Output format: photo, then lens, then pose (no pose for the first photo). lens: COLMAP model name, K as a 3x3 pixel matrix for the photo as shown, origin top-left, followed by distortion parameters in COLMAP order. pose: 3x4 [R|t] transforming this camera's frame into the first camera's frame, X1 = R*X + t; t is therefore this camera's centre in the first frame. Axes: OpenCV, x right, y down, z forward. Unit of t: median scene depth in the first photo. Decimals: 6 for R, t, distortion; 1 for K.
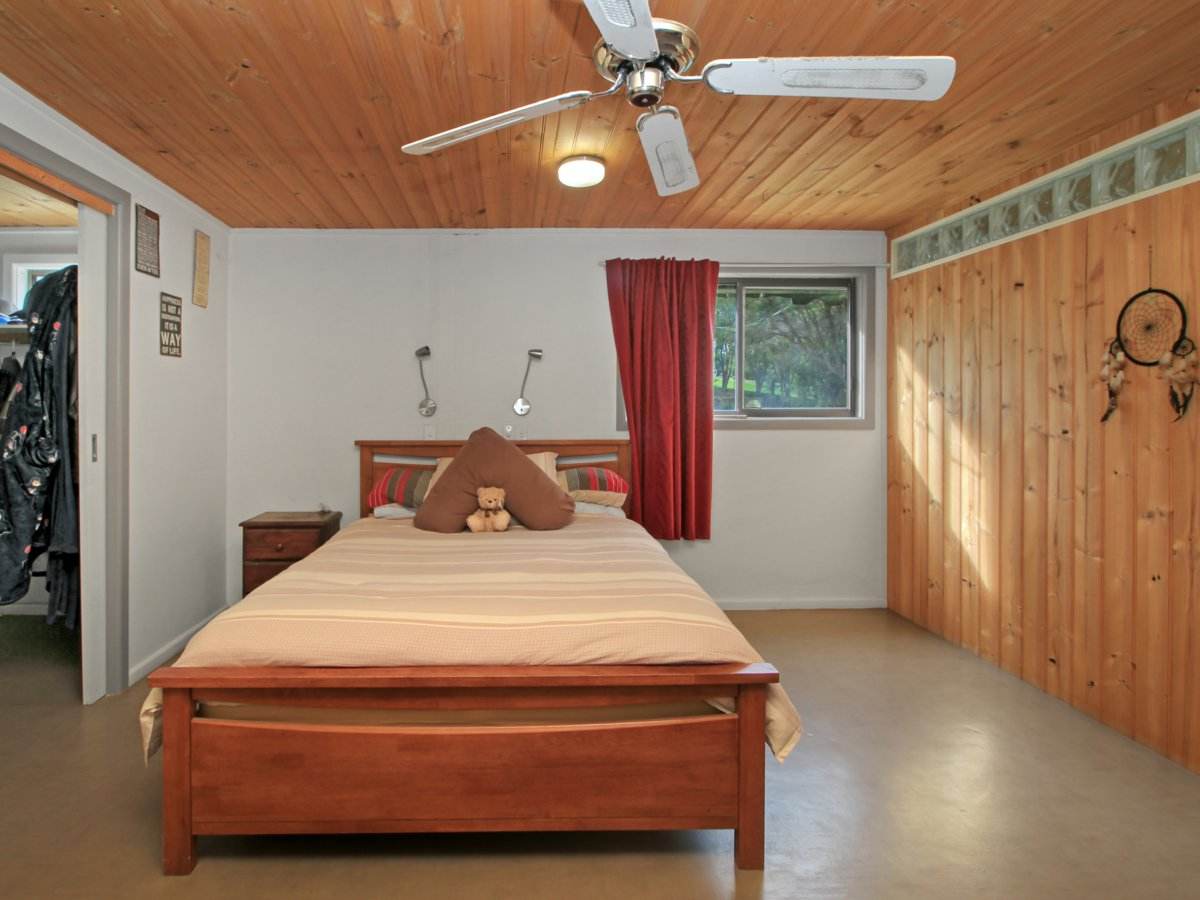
lens RADIAL K [[631.9, 0, 600.1], [0, 631.9, 410.5], [0, 0, 1]] dist [0.030357, 0.000044]
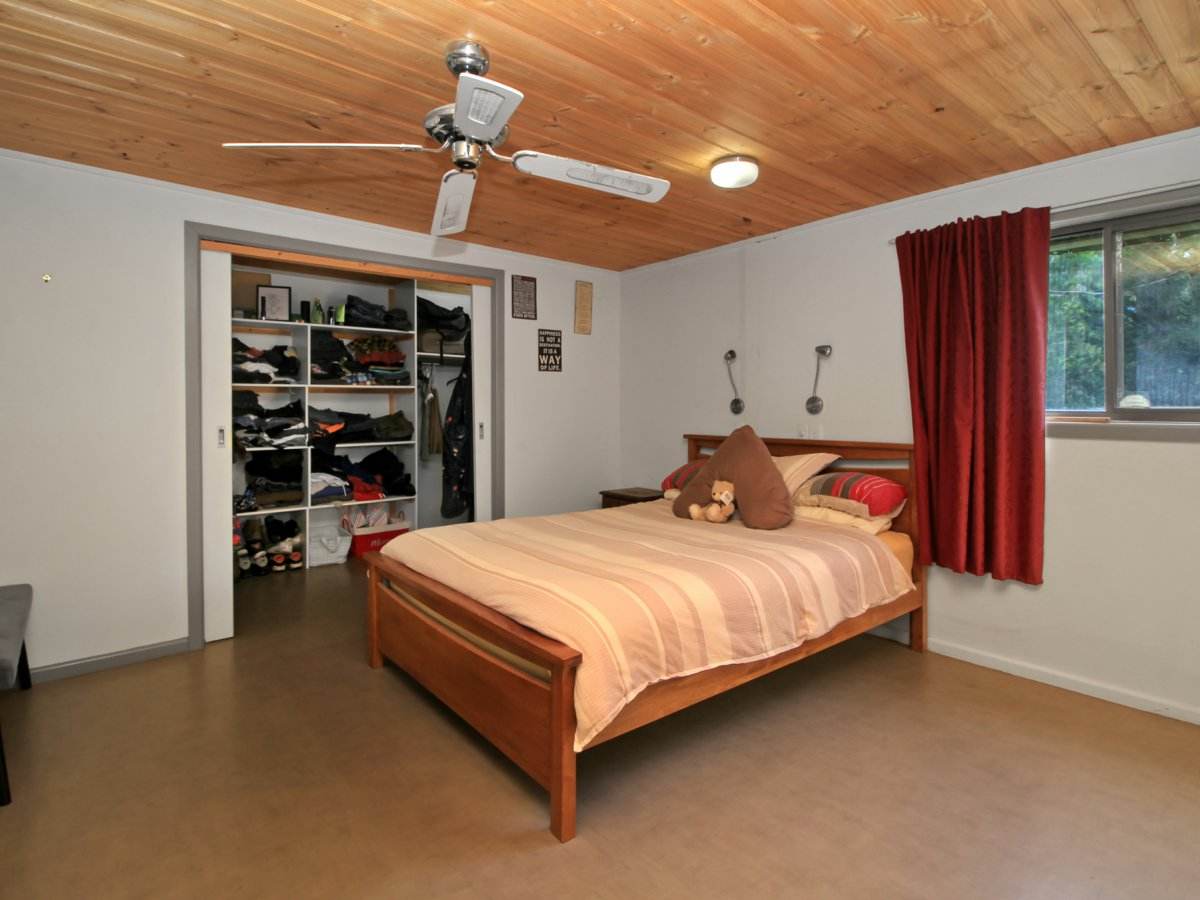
lens RADIAL K [[624.0, 0, 600.8], [0, 624.0, 409.4], [0, 0, 1]] dist [-0.002520, -0.000343]
pose [[0.637203, 0.004249, -0.770684, 0.494775], [-0.003821, 0.999990, 0.002354, -0.001210], [0.770686, 0.001445, 0.637213, 0.172087]]
